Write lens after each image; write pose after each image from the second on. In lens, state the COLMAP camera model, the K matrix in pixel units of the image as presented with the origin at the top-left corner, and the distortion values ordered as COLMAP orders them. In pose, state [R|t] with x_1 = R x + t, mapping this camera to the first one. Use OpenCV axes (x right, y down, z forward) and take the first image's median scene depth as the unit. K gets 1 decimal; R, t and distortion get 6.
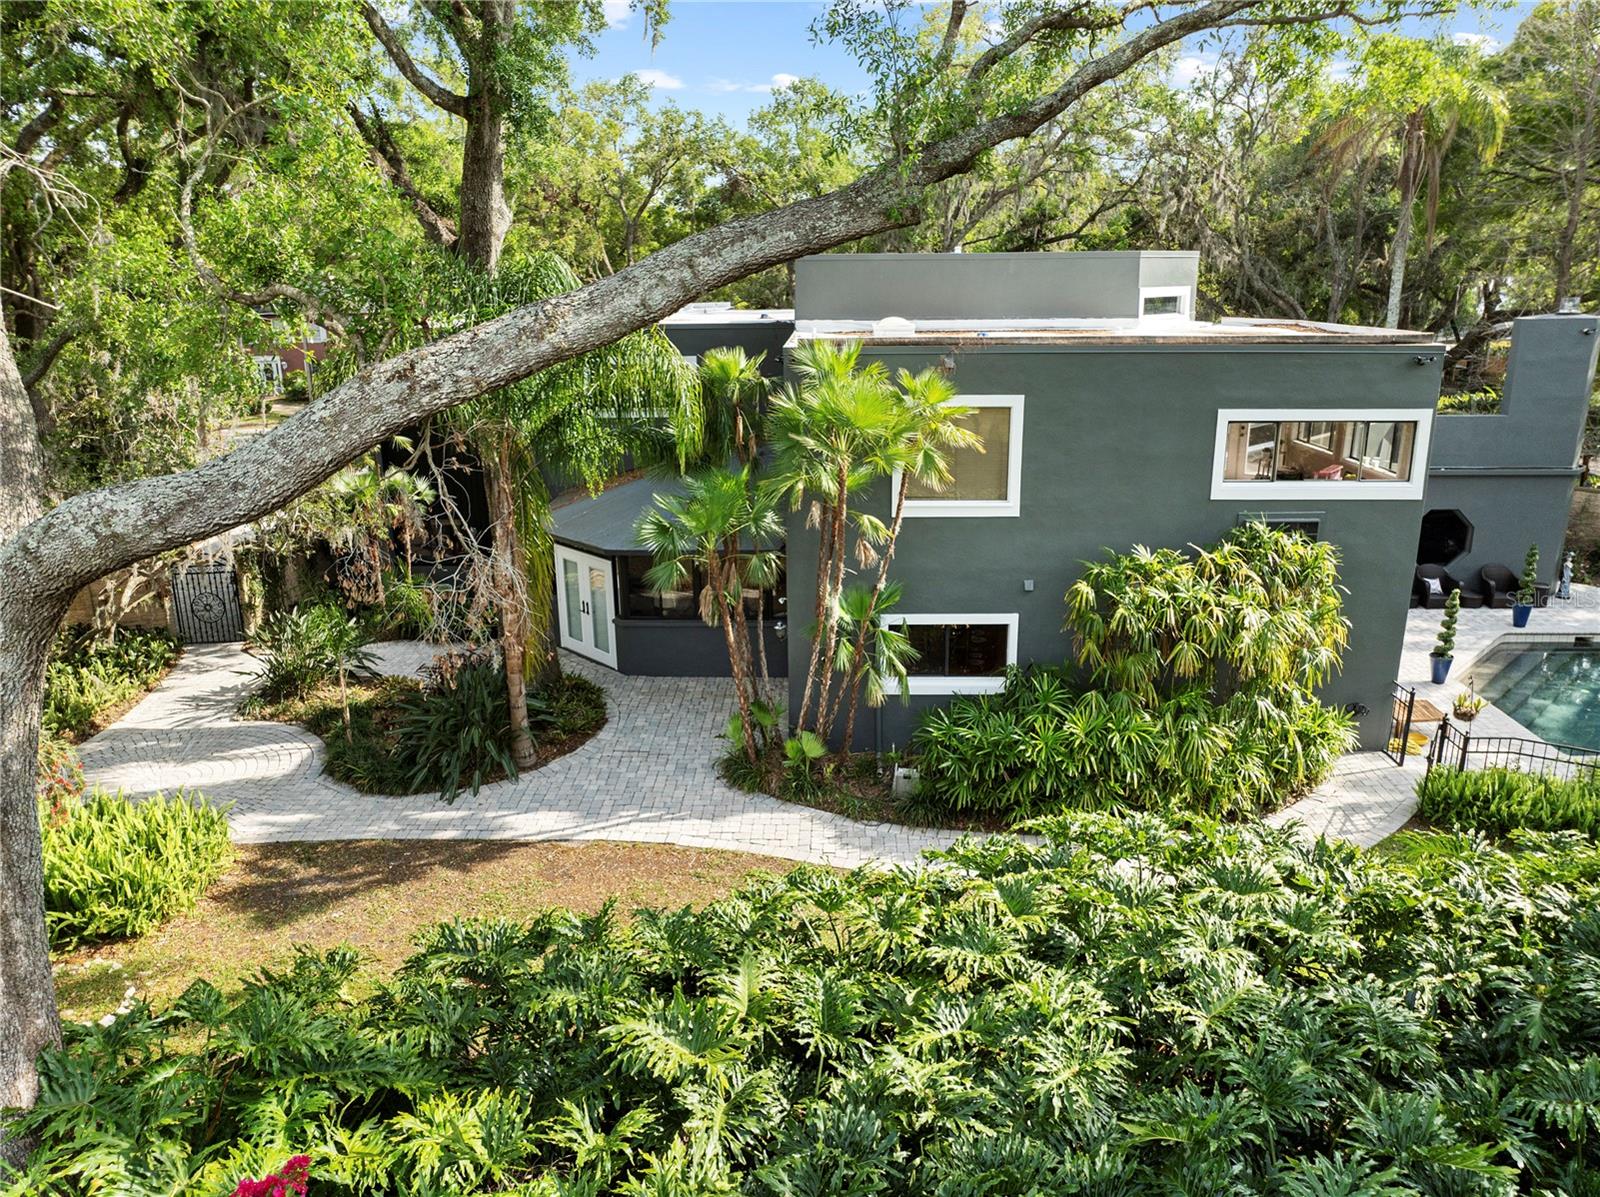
lens RADIAL K [[1145.1, 0, 800.0], [0, 1145.1, 598.5], [0, 0, 1]] dist [-0.021617, -0.003259]
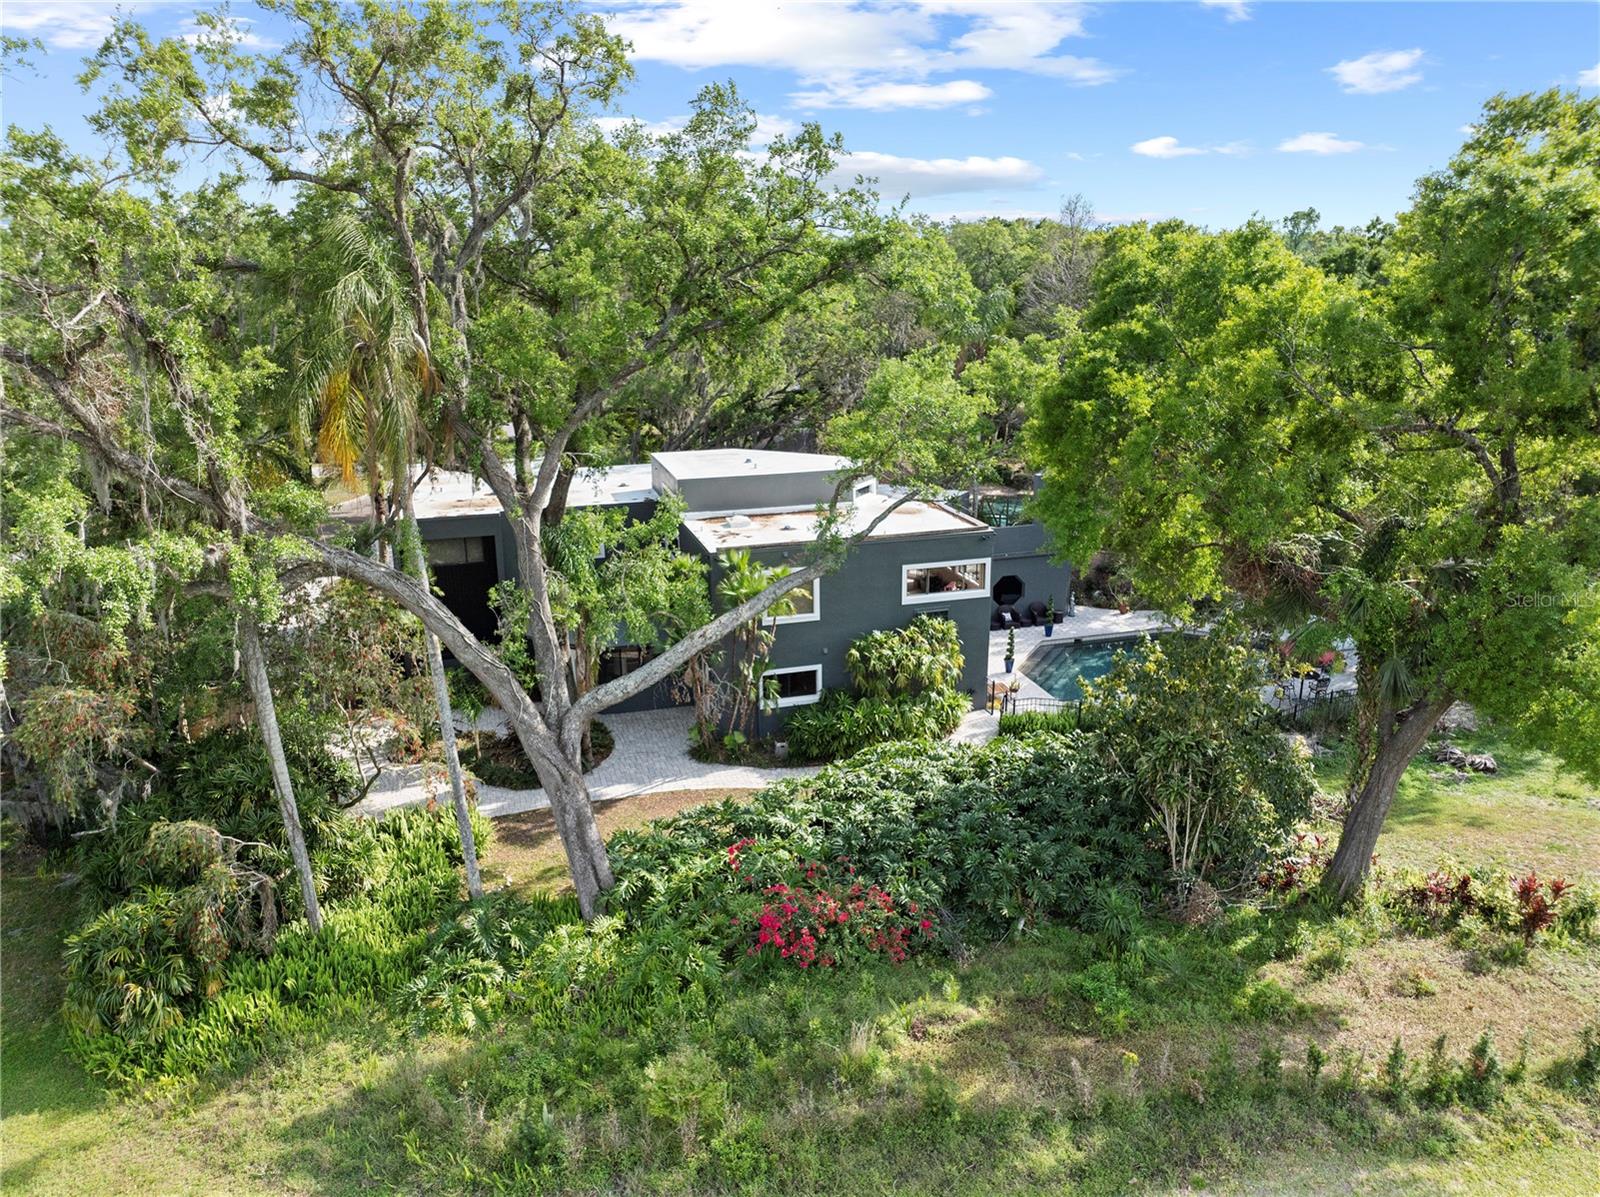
lens RADIAL K [[1145.1, 0, 800.0], [0, 1145.1, 598.5], [0, 0, 1]] dist [-0.021617, -0.003259]
pose [[0.952261, -0.087275, 0.292545, -0.496893], [0.087675, 0.996080, 0.011772, -0.148890], [-0.292425, 0.014439, 0.956179, -1.108185]]
